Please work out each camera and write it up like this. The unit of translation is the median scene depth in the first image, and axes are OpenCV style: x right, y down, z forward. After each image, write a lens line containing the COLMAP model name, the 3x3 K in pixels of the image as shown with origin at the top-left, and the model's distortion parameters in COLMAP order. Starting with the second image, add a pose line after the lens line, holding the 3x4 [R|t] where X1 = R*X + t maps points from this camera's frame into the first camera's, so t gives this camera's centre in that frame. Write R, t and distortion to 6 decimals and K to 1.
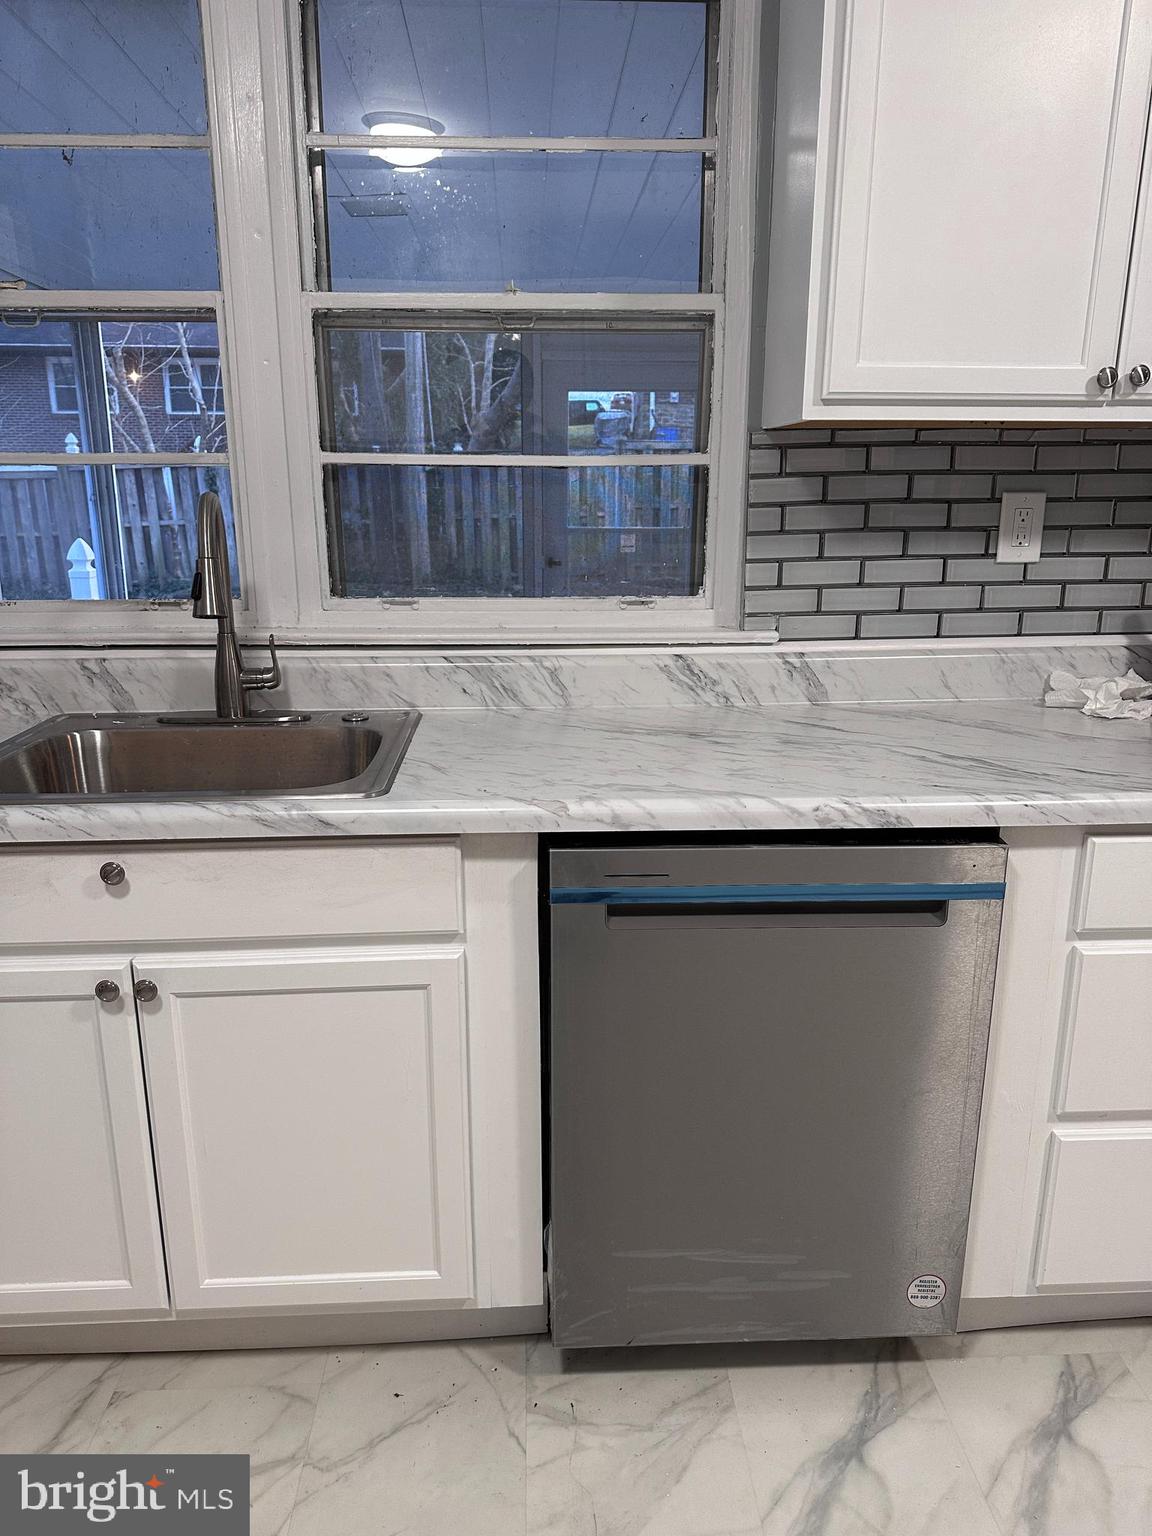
lens RADIAL K [[1092.4, 0, 578.1], [0, 1092.4, 779.5], [0, 0, 1]] dist [0.111091, -0.179339]
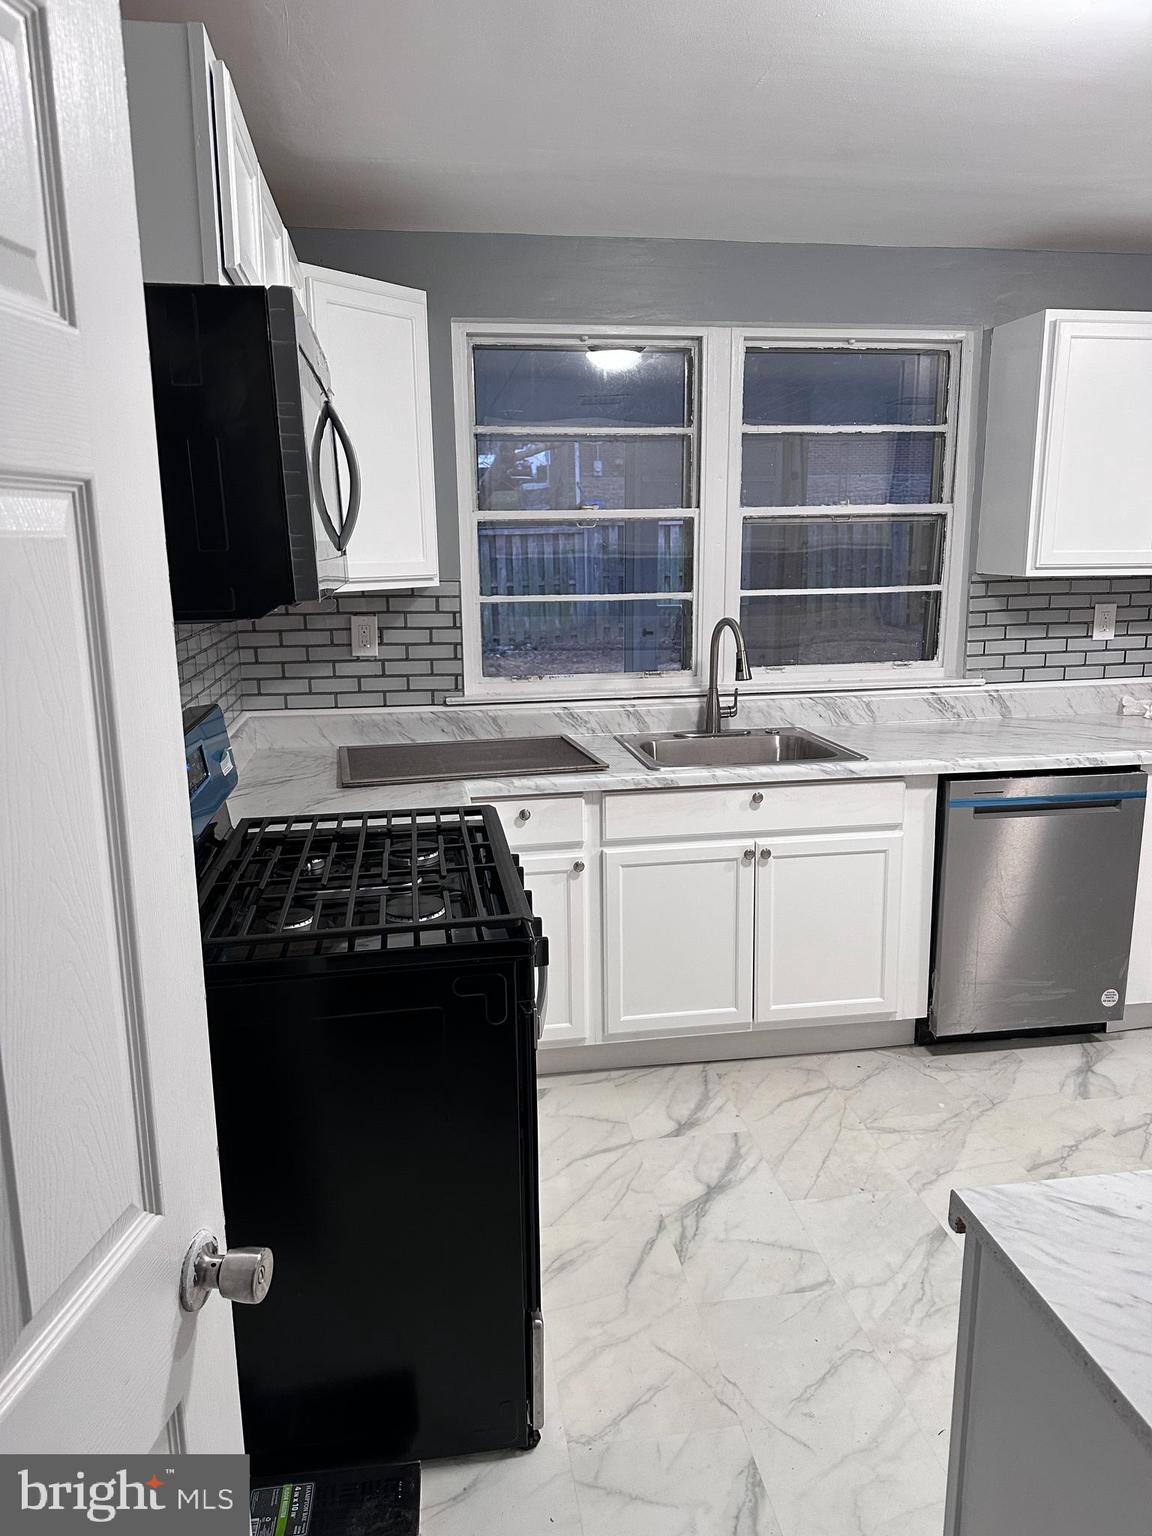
lens RADIAL K [[1082.1, 0, 576.0], [0, 1082.1, 768.0], [0, 0, 1]] dist [0.105726, -0.265548]
pose [[0.995416, -0.032929, 0.089791, -0.686472], [0.038142, 0.997647, -0.056978, 0.095383], [-0.087703, 0.060142, 0.994329, -0.774434]]
